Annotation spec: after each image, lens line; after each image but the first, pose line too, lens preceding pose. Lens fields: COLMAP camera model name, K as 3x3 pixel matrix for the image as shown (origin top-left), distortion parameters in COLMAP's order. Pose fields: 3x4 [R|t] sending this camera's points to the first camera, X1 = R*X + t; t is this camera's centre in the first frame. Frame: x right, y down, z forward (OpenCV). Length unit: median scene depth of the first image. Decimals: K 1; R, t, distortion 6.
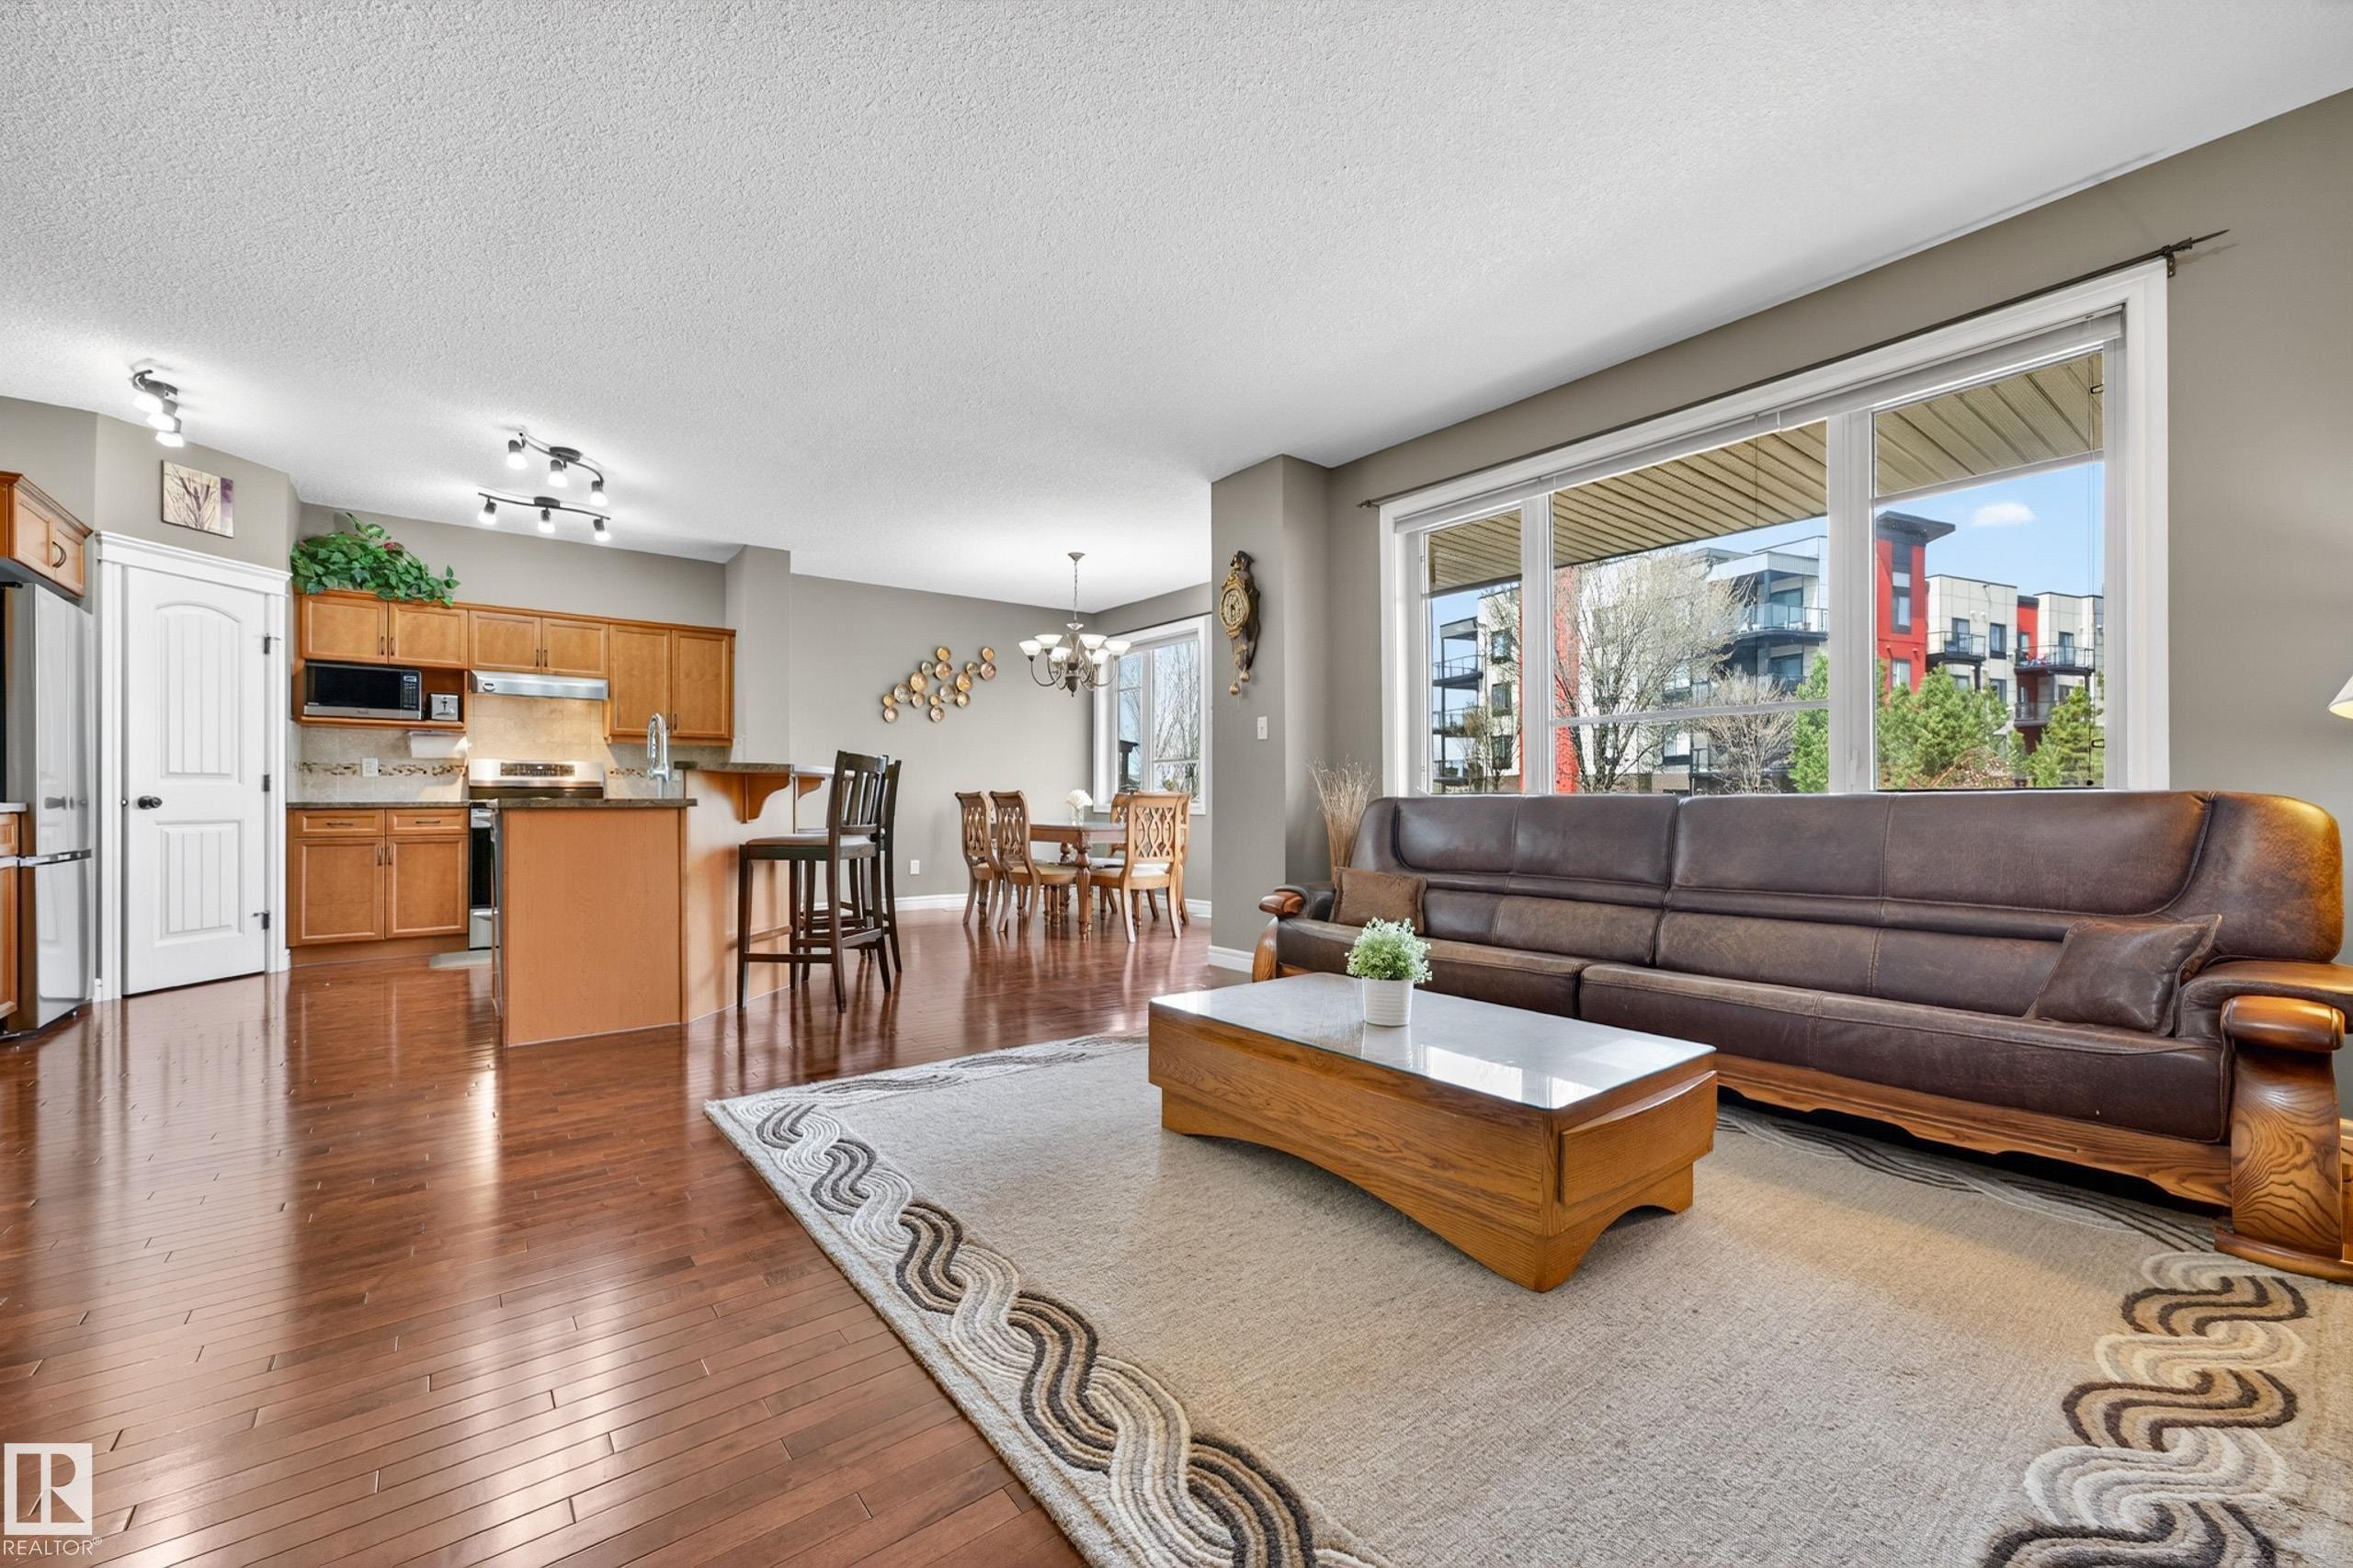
lens RADIAL K [[948.3, 0, 1178.7], [0, 948.3, 796.2], [0, 0, 1]] dist [-0.011153, 0.006029]
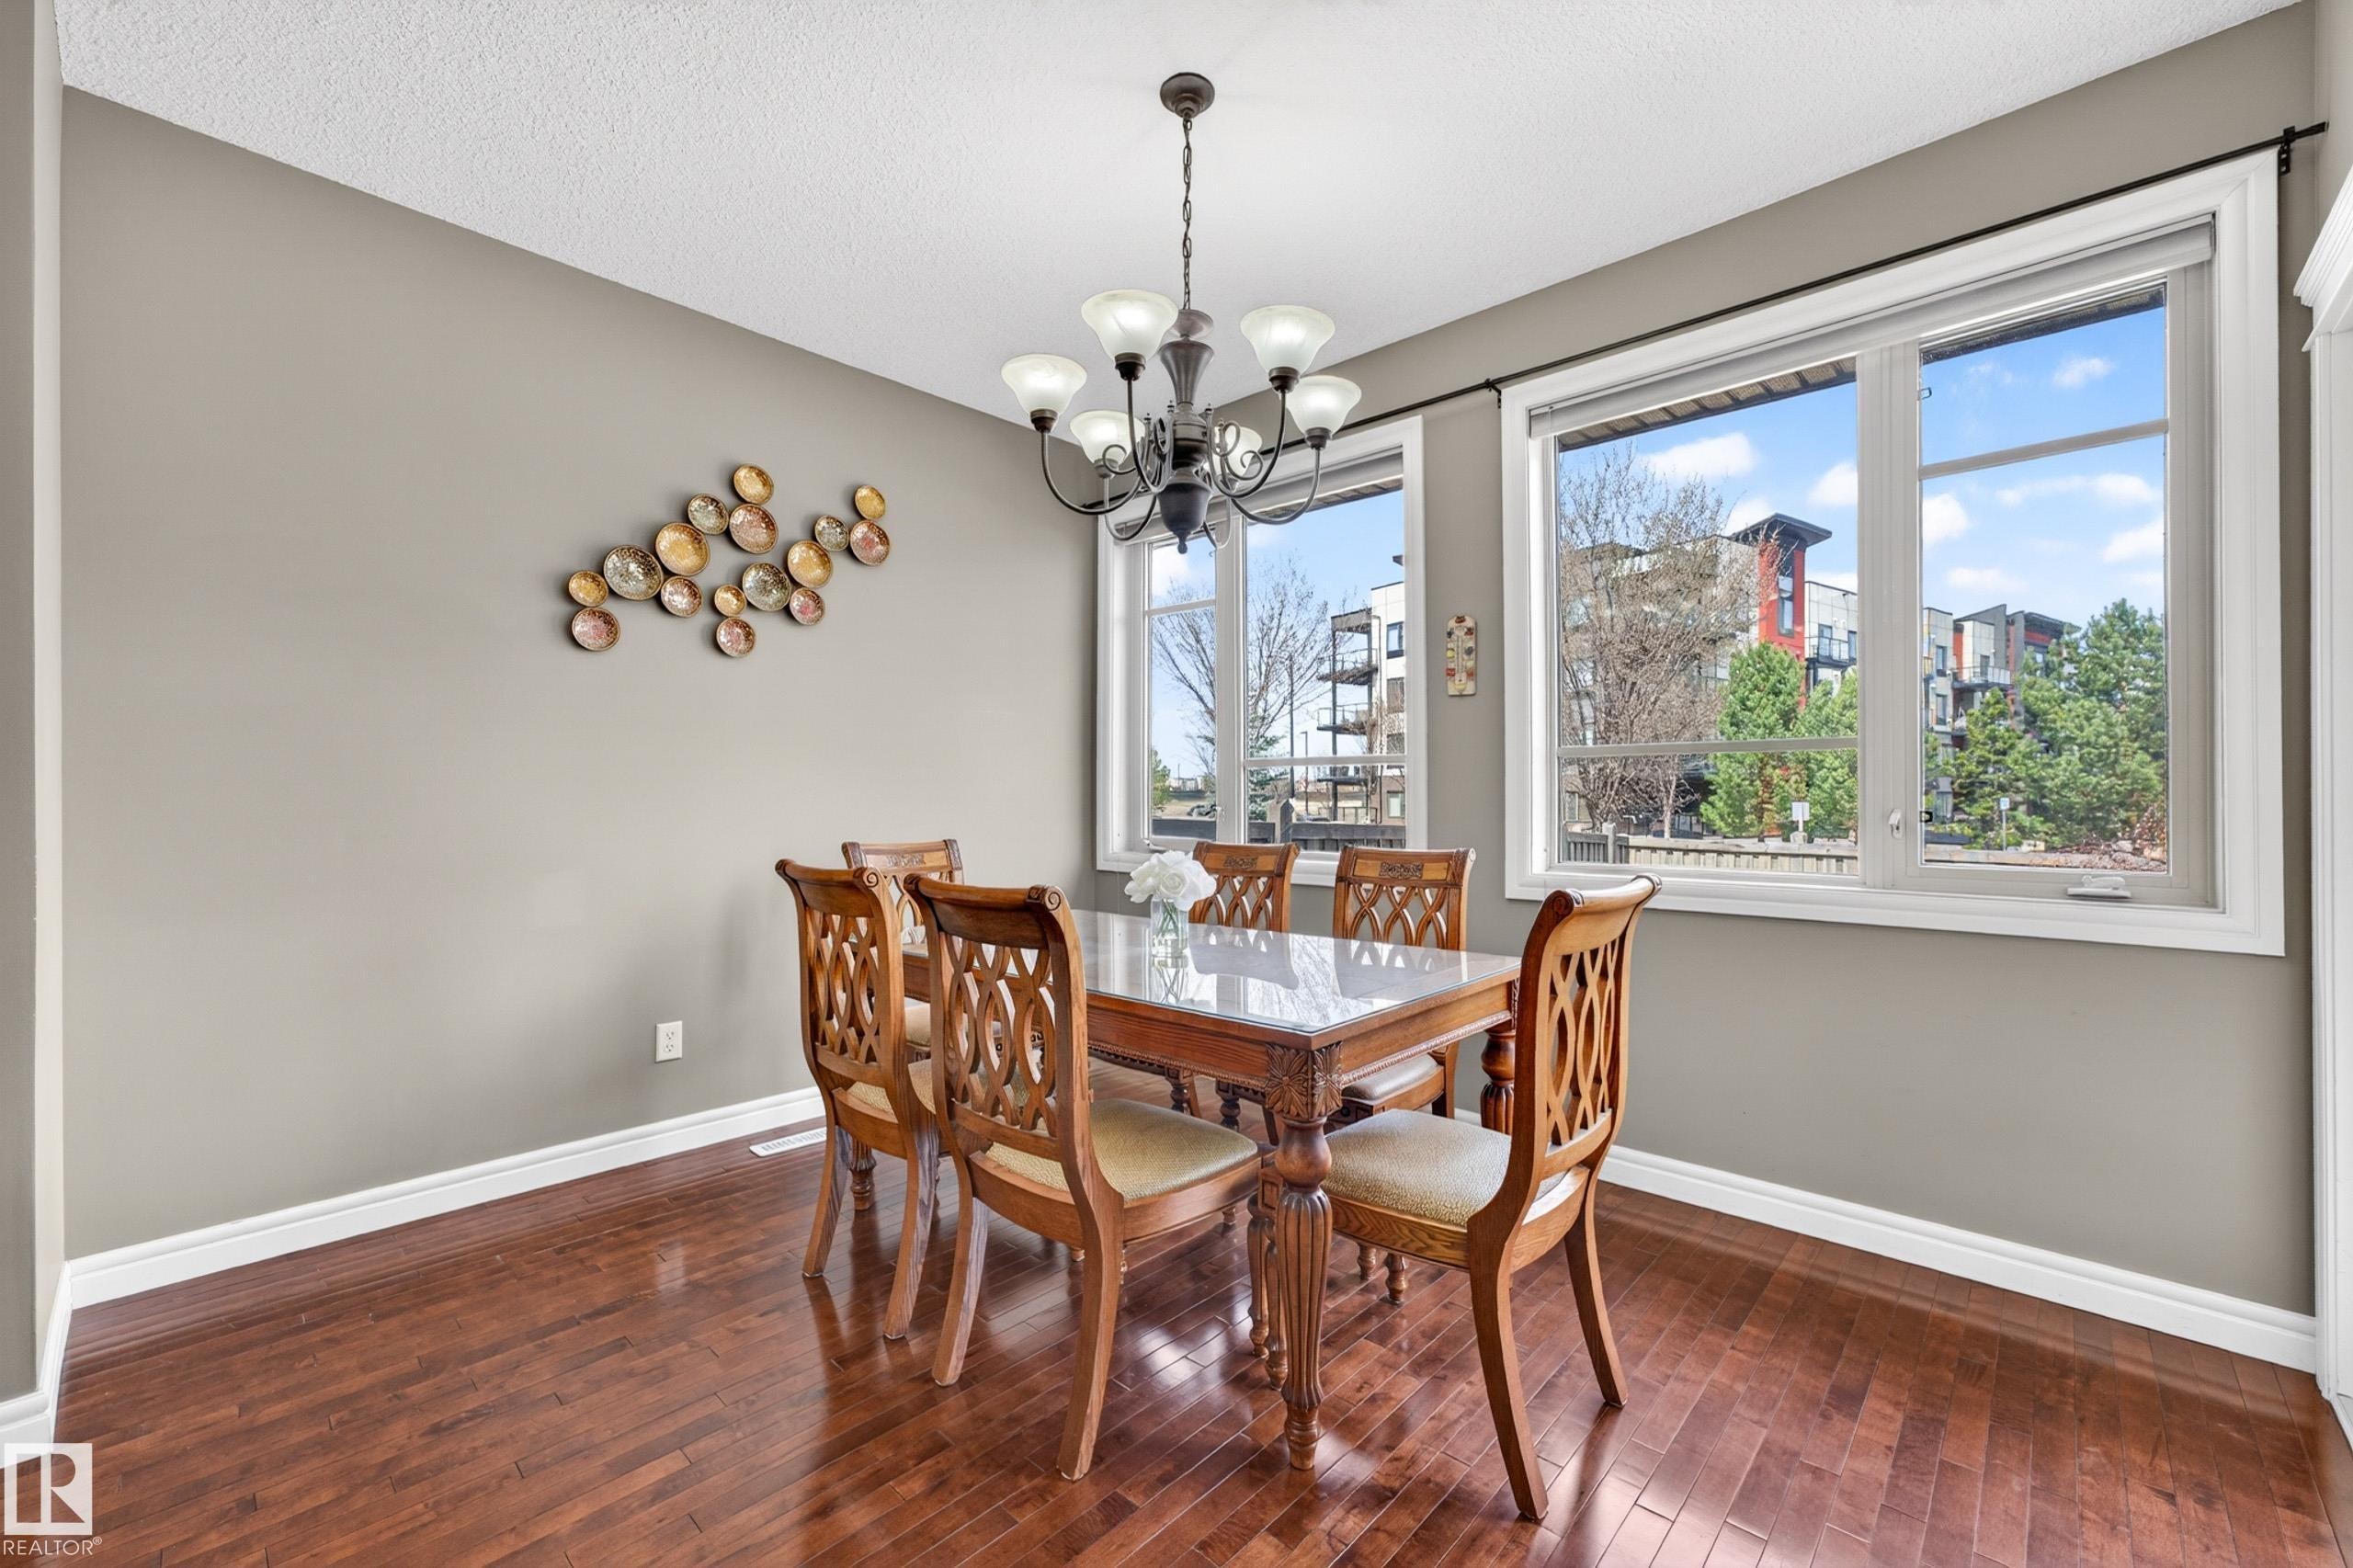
lens RADIAL K [[948.3, 0, 1191.6], [0, 948.3, 797.6], [0, 0, 1]] dist [-0.011153, 0.006029]
pose [[0.987010, -0.001133, 0.160656, -0.189228], [0.000424, 0.999990, 0.004446, -0.034421], [-0.160659, -0.004320, 0.987000, 0.834618]]
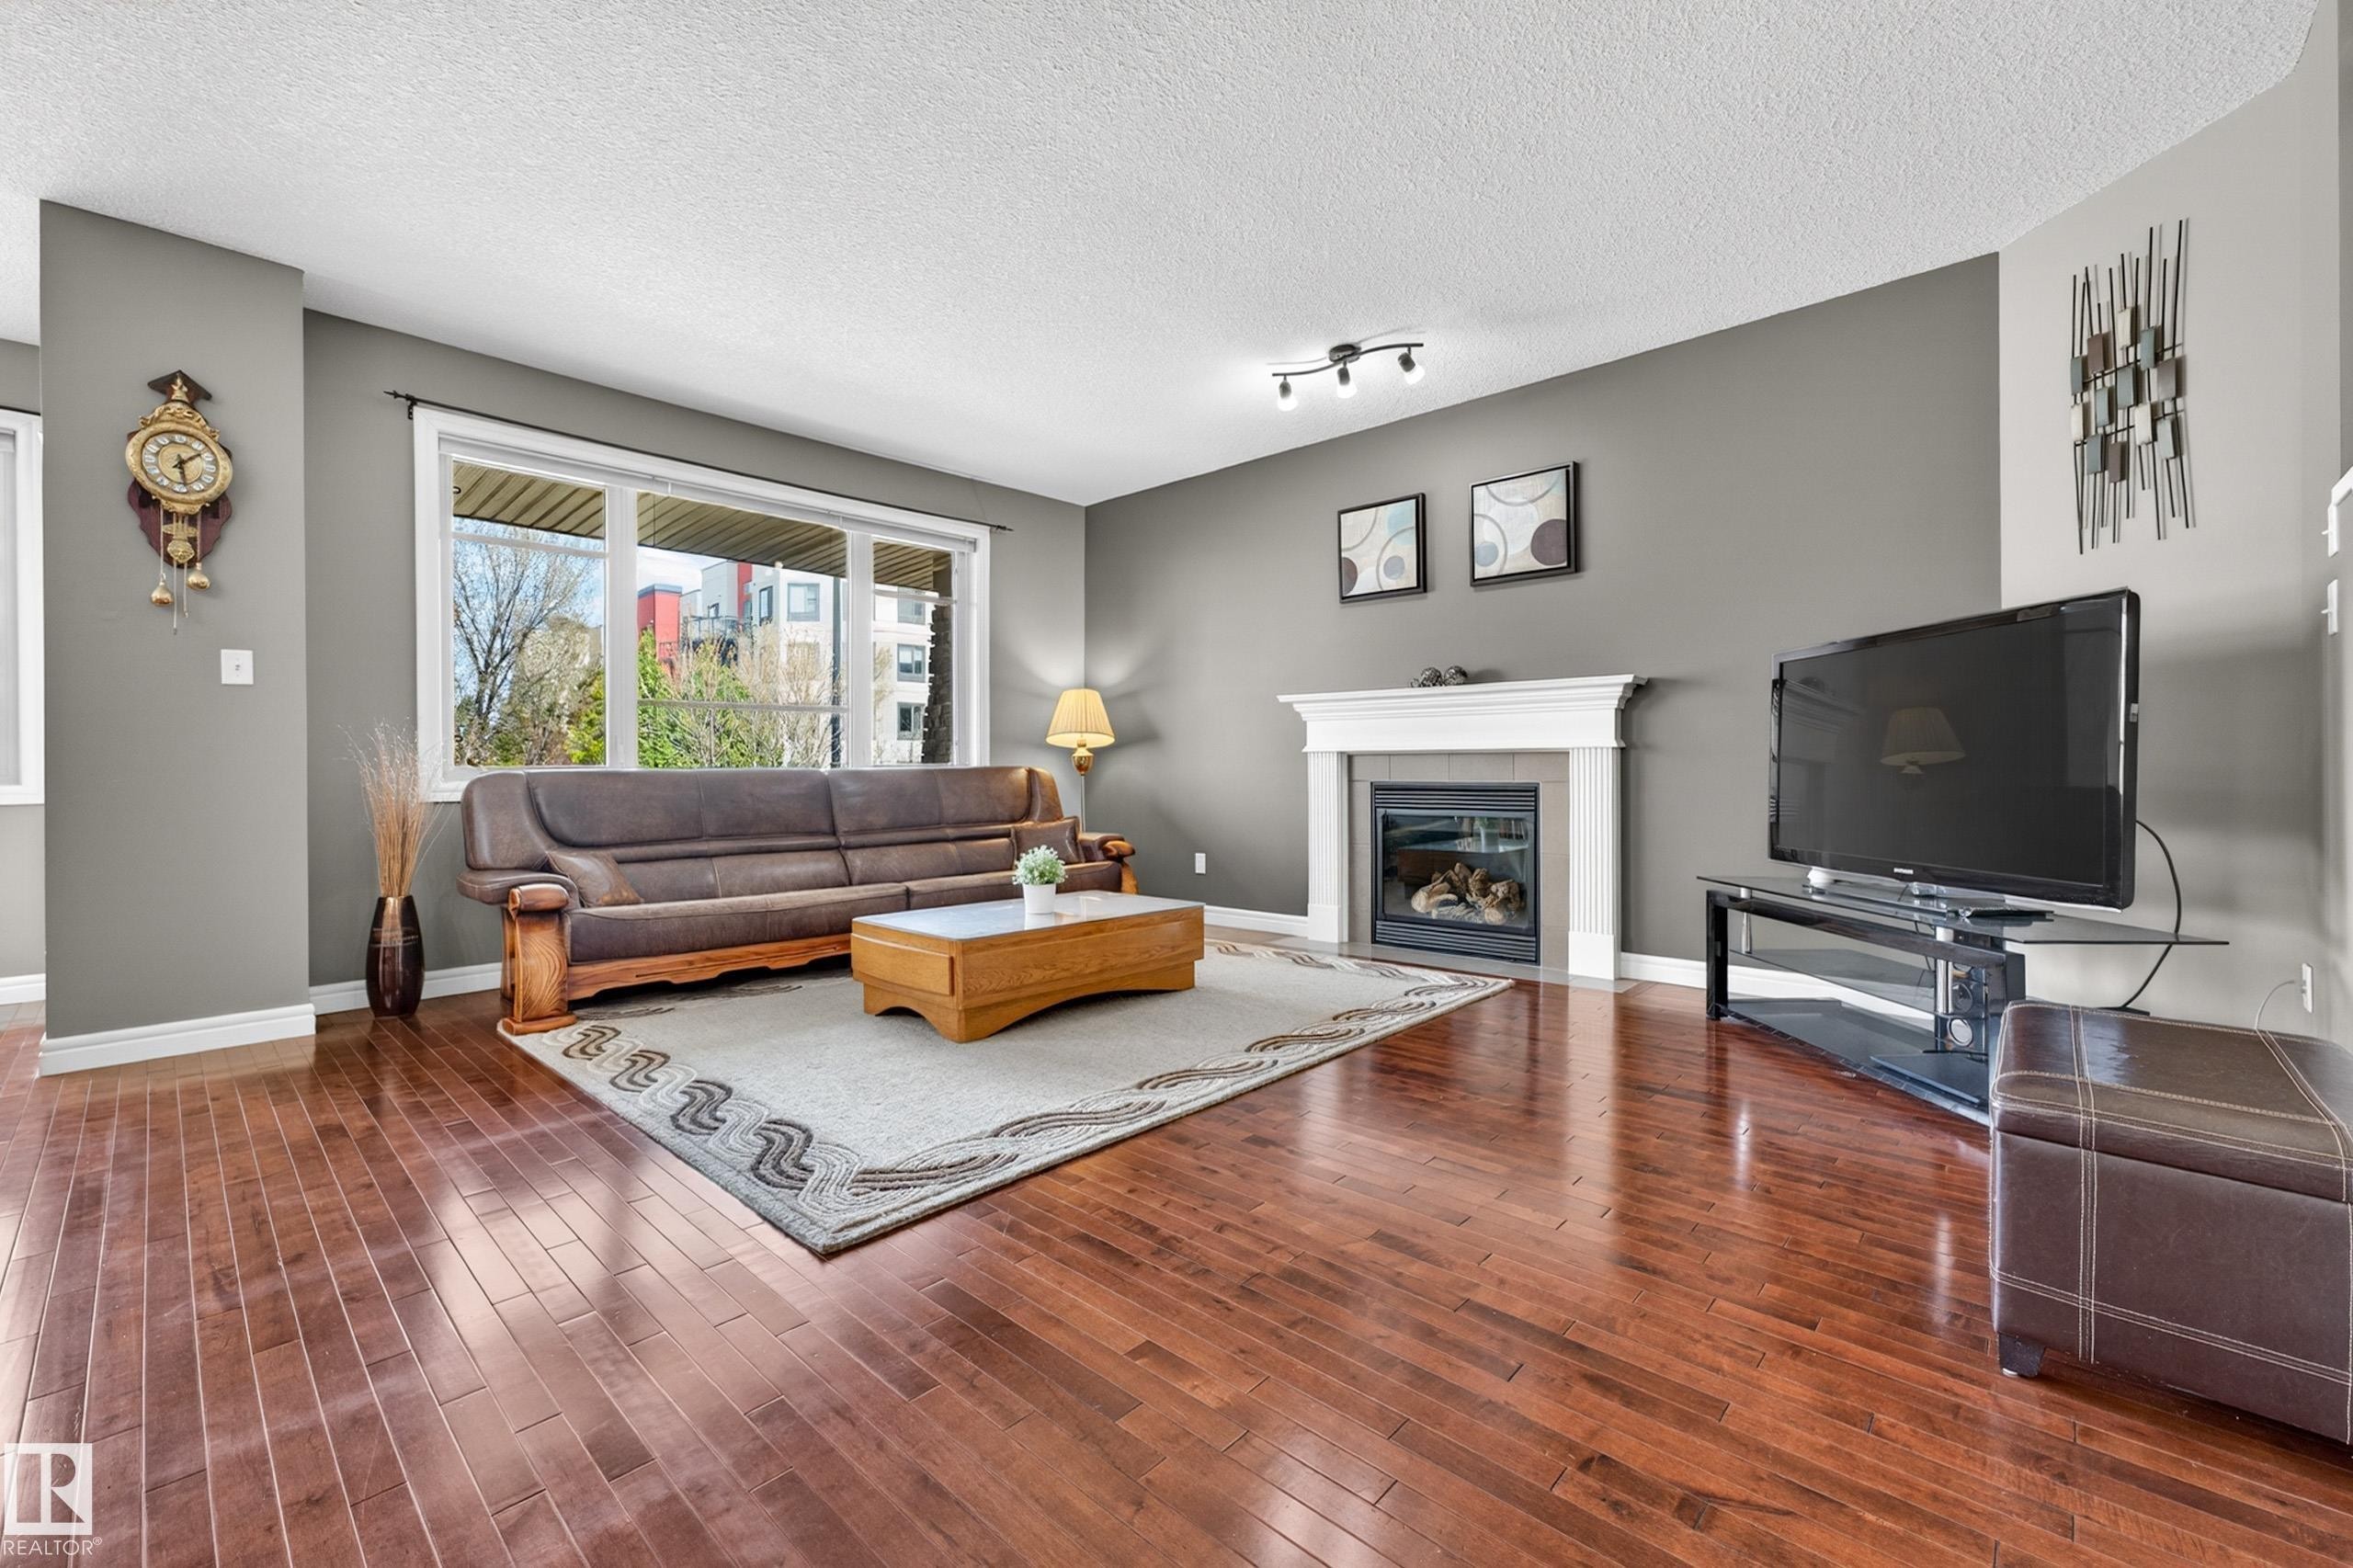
lens RADIAL K [[948.3, 0, 1182.3], [0, 948.3, 759.3], [0, 0, 1]] dist [-0.011153, 0.006029]
pose [[-0.152114, 0.007988, 0.988331, -0.557193], [0.003598, 0.999965, -0.007528, -0.002060], [-0.988356, 0.002411, -0.152138, 0.405286]]
